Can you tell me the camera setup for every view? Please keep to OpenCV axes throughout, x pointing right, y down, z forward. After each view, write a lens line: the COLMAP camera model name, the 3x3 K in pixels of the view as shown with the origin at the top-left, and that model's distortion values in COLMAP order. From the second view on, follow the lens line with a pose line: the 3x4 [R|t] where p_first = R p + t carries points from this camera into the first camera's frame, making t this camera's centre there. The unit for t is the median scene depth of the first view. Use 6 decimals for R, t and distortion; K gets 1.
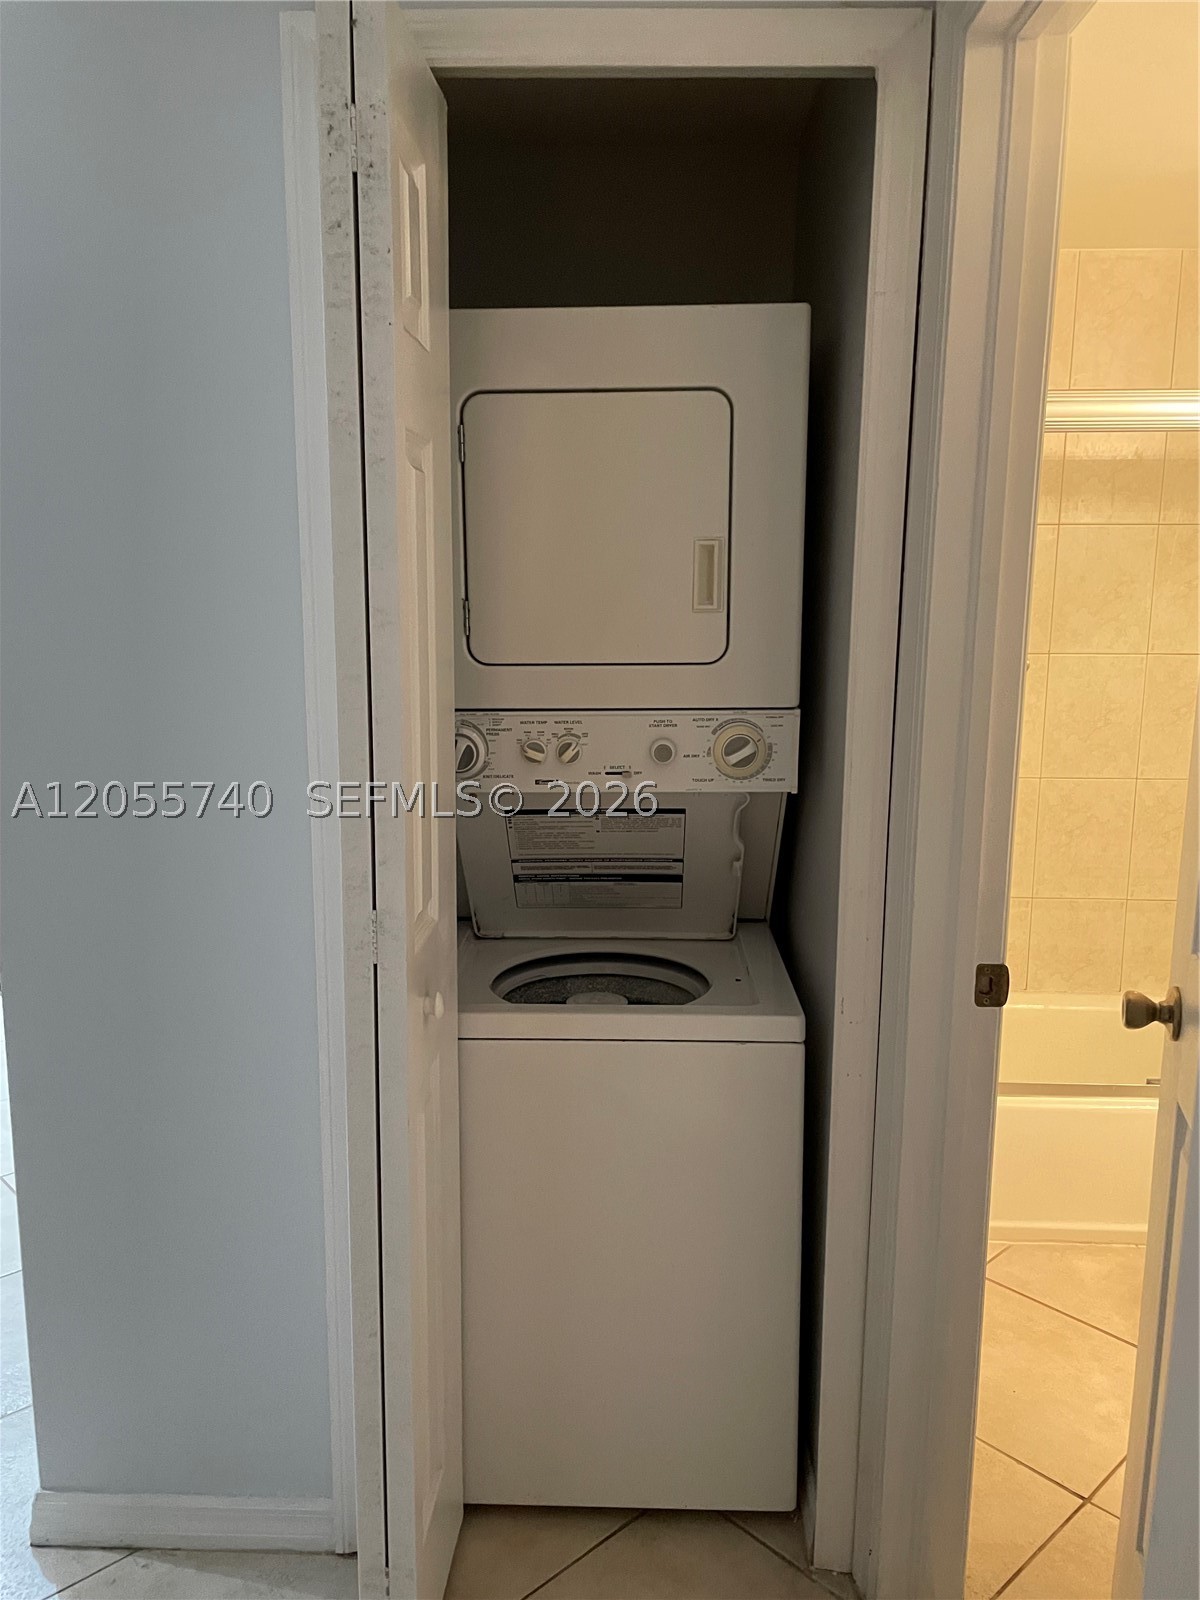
lens RADIAL K [[1214.3, 0, 600.0], [0, 1214.3, 800.0], [0, 0, 1]] dist [0.088278, -0.124969]
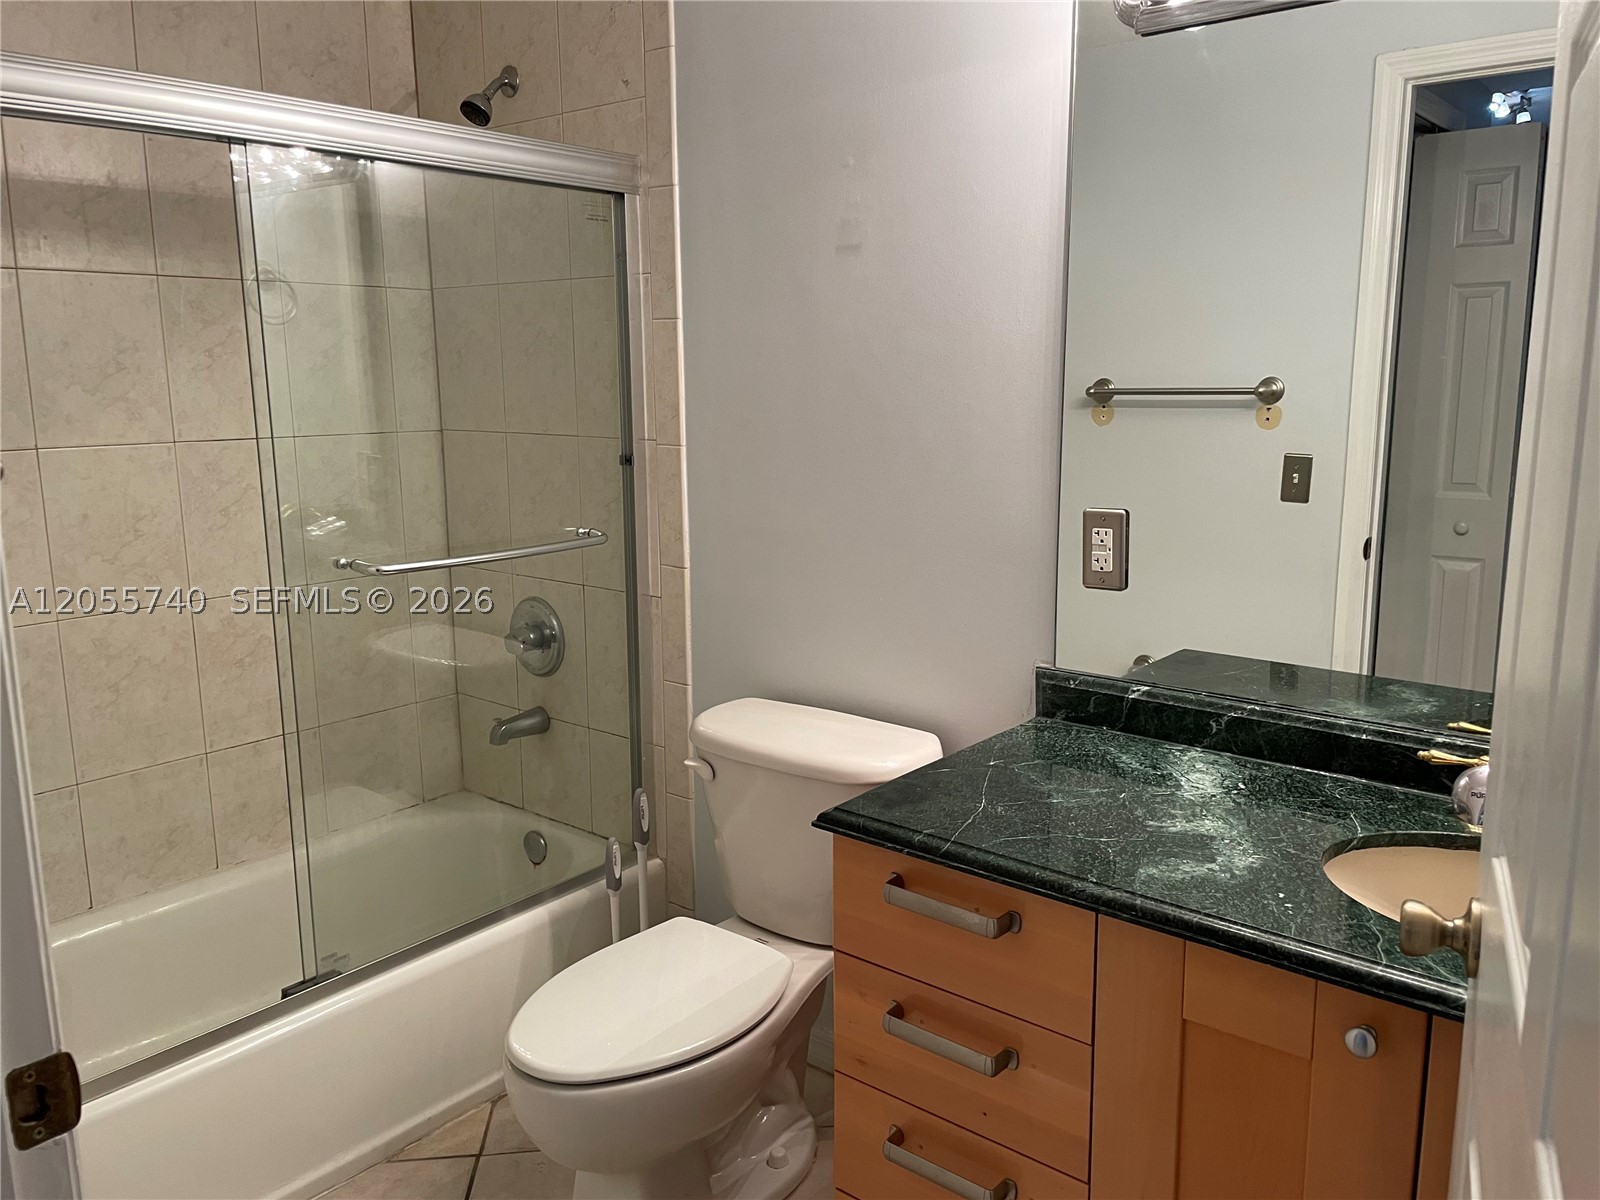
lens RADIAL K [[1208.8, 0, 807.8], [0, 1208.8, 592.0], [0, 0, 1]] dist [0.090111, -0.121400]
pose [[0.615222, -0.150999, 0.773758, 0.075857], [0.148933, 0.986074, 0.074014, -0.023037], [-0.774158, 0.069702, 0.629143, 0.207523]]
